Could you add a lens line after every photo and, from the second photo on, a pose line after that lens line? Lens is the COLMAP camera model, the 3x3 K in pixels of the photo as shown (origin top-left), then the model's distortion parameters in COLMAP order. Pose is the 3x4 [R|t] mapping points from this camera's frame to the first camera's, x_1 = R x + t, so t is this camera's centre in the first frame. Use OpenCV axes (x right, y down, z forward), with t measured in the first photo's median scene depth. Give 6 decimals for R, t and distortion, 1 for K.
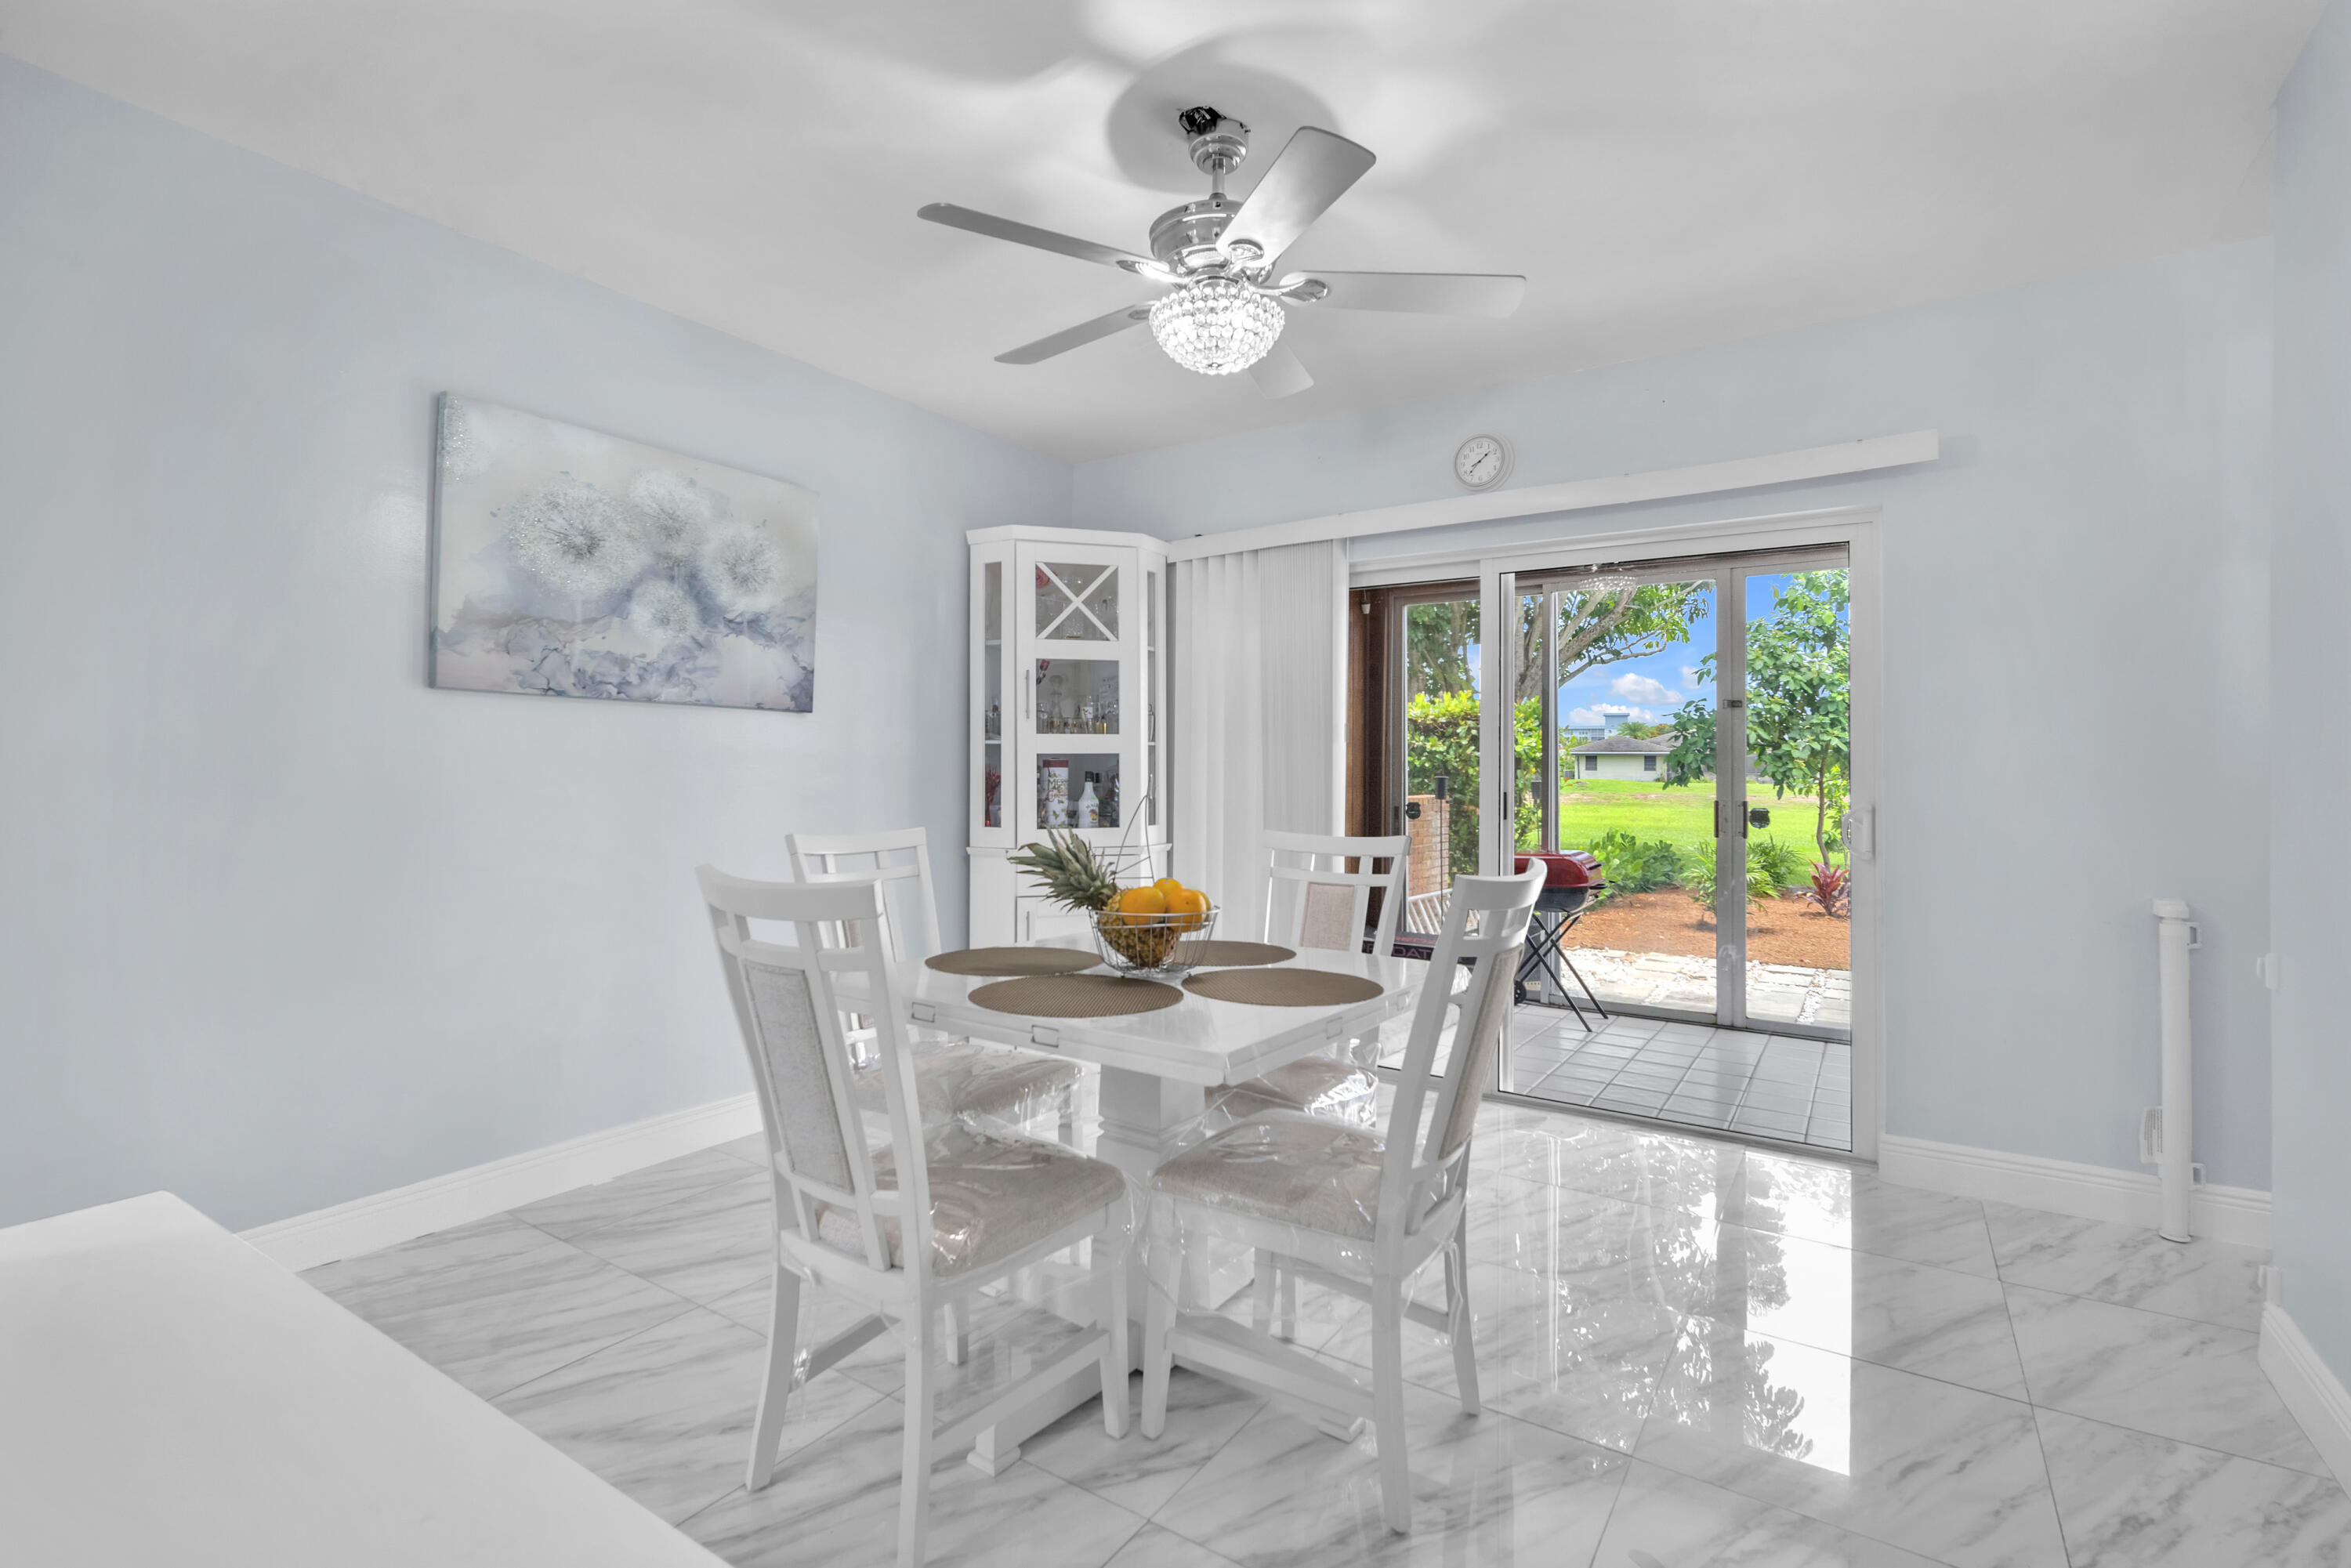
lens RADIAL K [[1072.4, 0, 1169.1], [0, 1072.4, 738.2], [0, 0, 1]] dist [-0.003284, 0.001419]
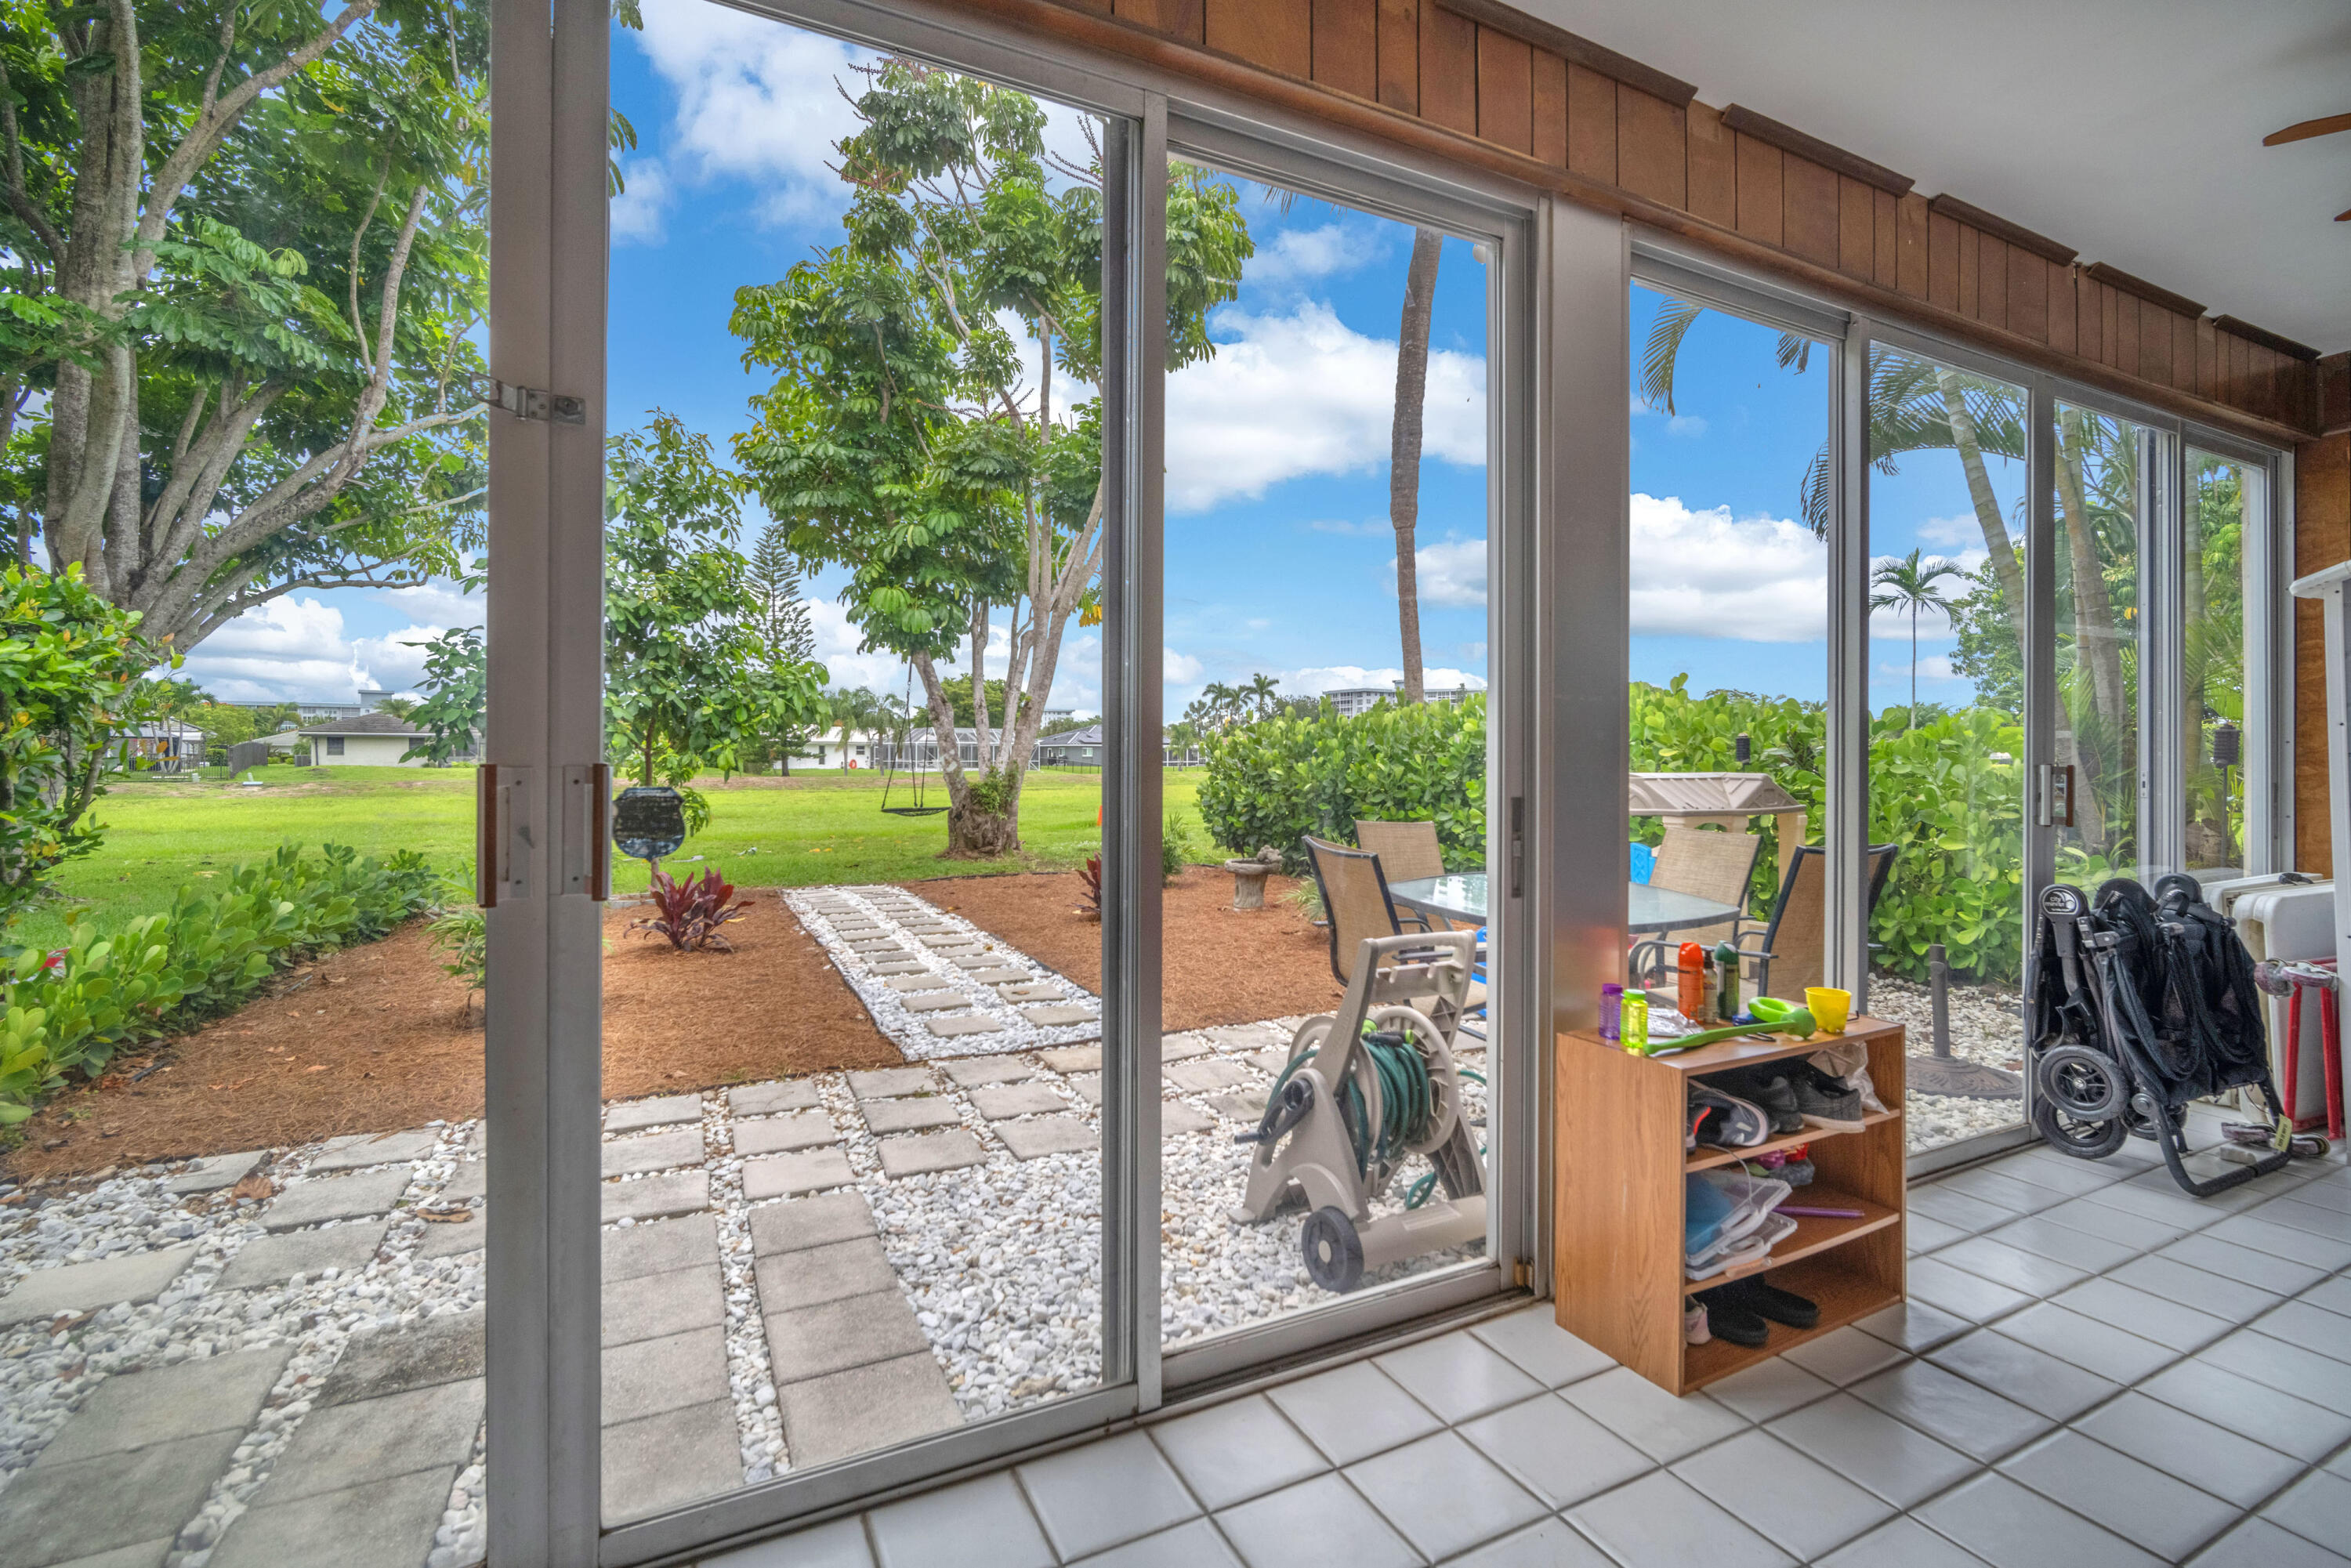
lens RADIAL K [[1054.6, 0, 1167.8], [0, 1054.6, 763.5], [0, 0, 1]] dist [-0.013675, 0.006860]
pose [[0.506486, -0.010914, 0.862179, 0.480379], [-0.021109, 0.999463, 0.025052, 0.061896], [-0.861990, -0.030888, 0.505984, 0.935200]]
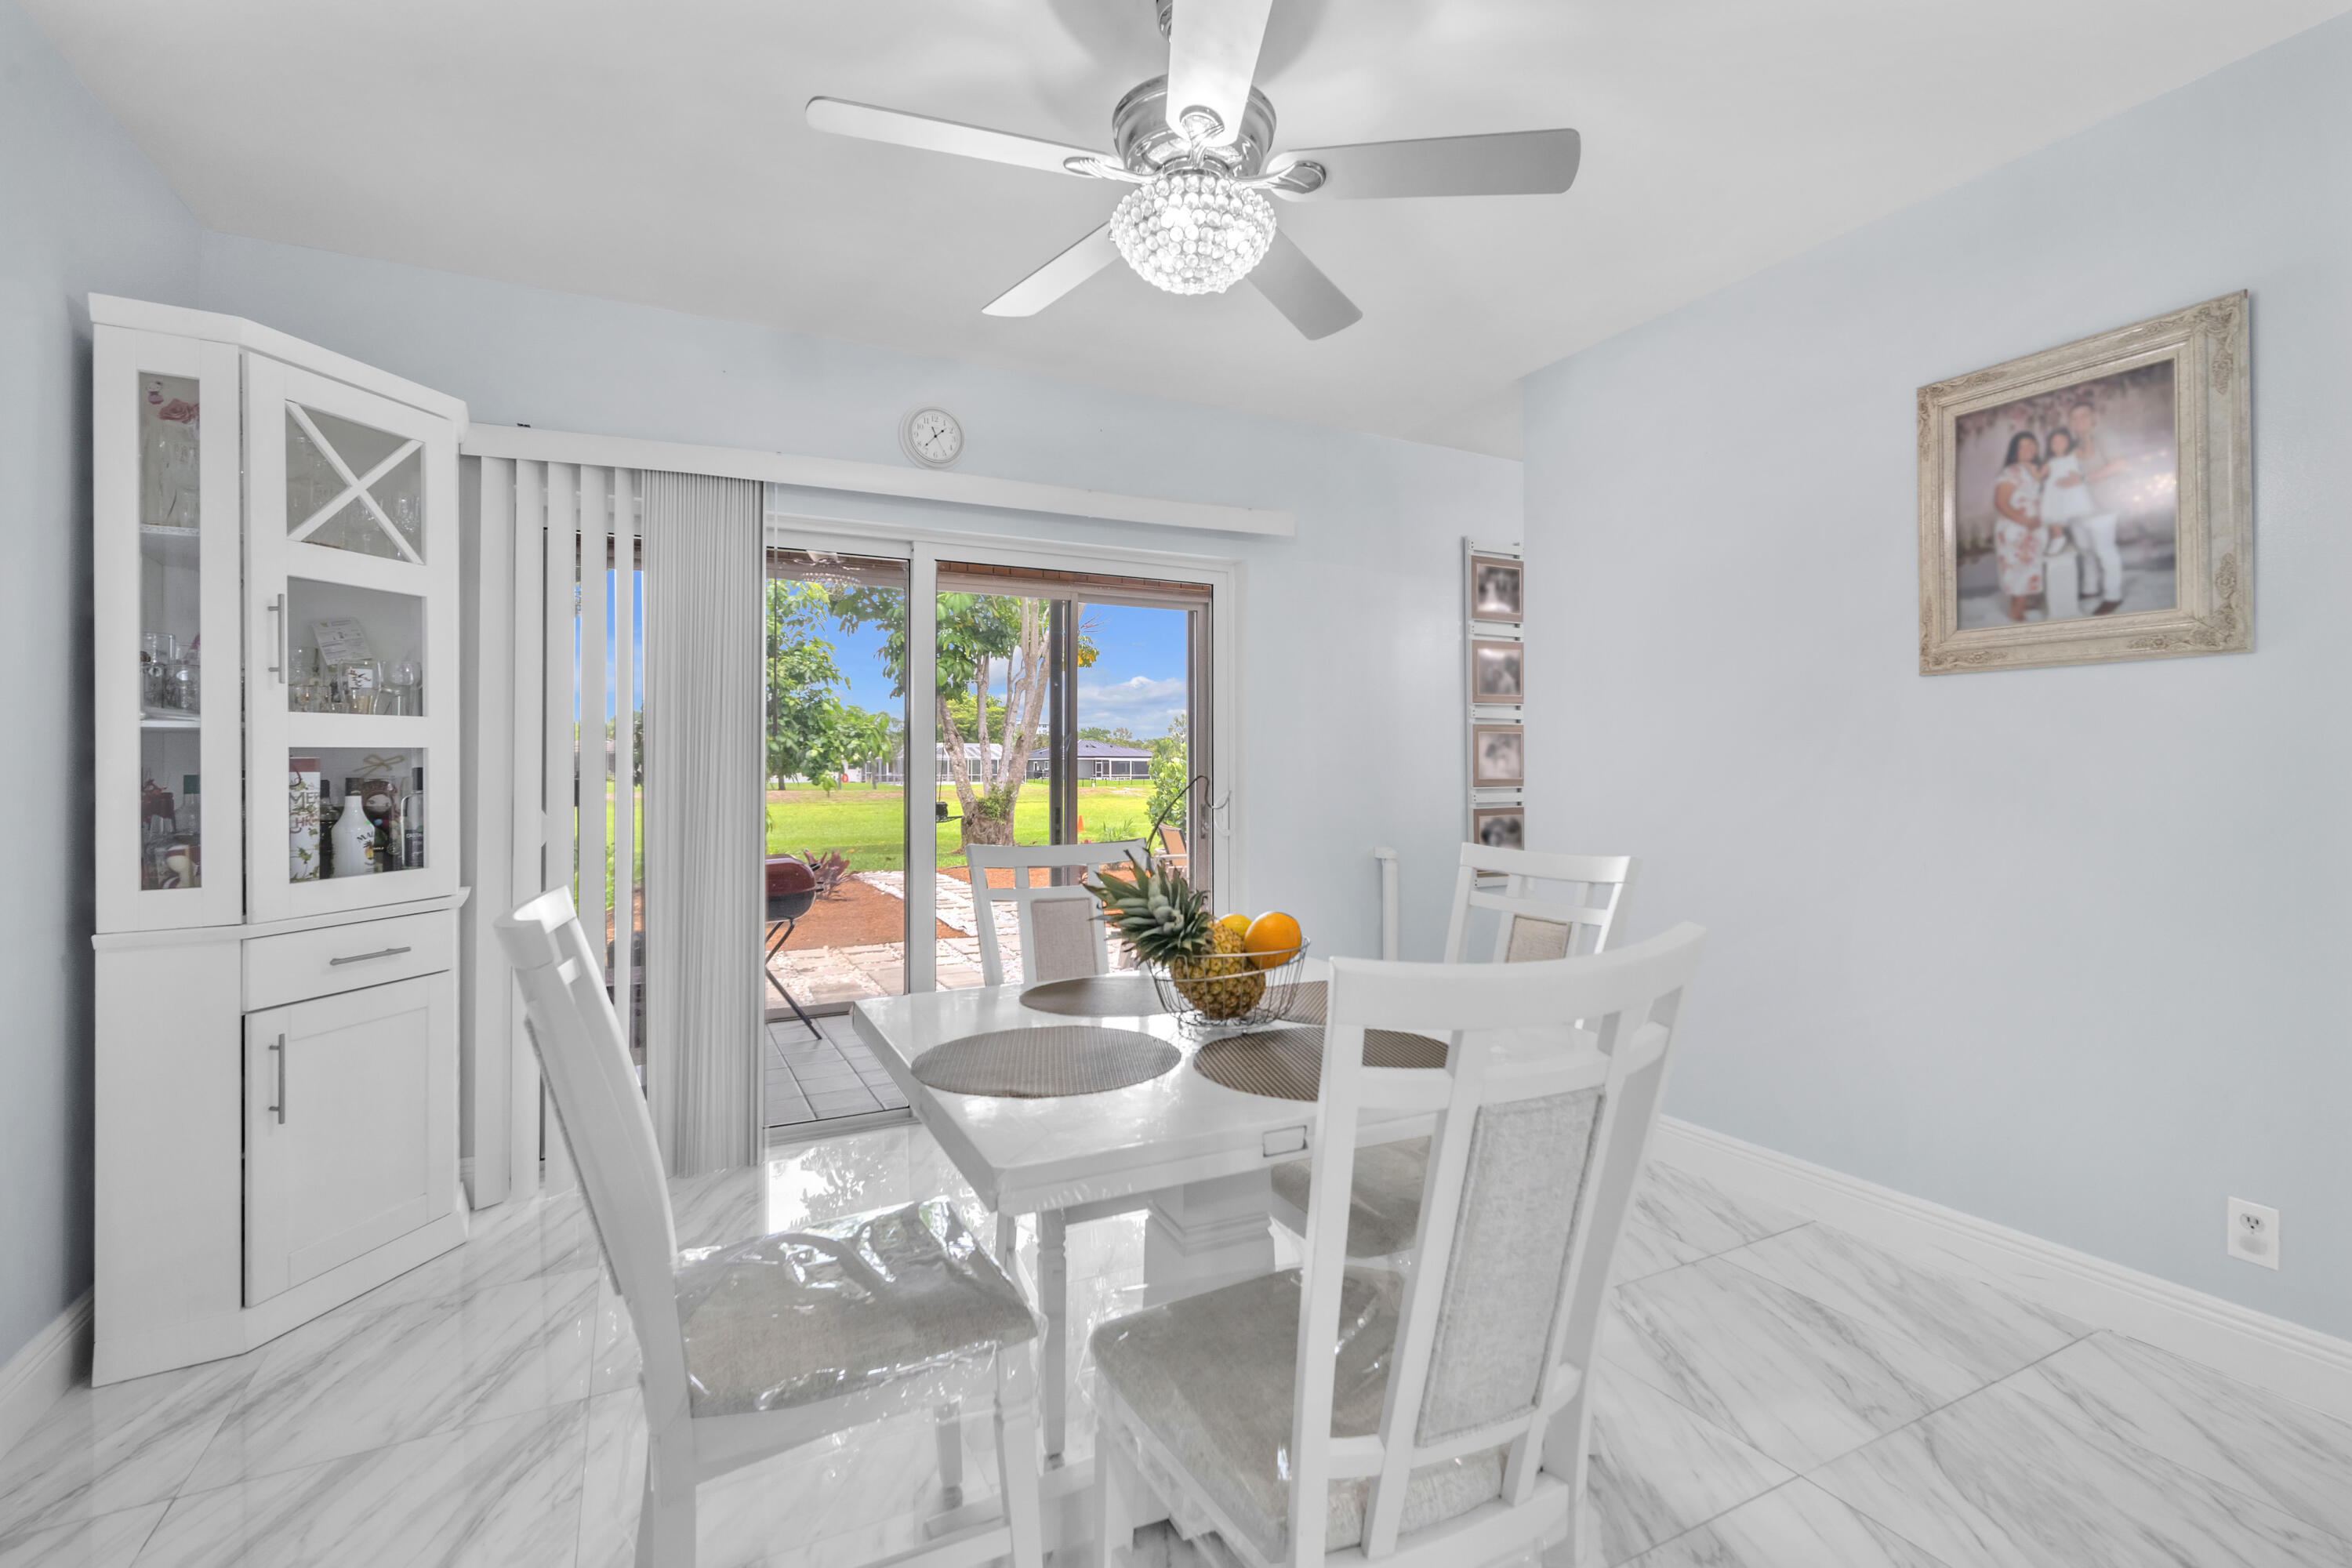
lens RADIAL K [[1072.9, 0, 1162.0], [0, 1072.9, 774.0], [0, 0, 1]] dist [-0.003284, 0.001419]
pose [[0.500258, -0.010803, 0.865809, -0.365623], [-0.019465, 0.999529, 0.023718, 0.006035], [-0.865658, -0.028718, 0.499812, 0.320478]]
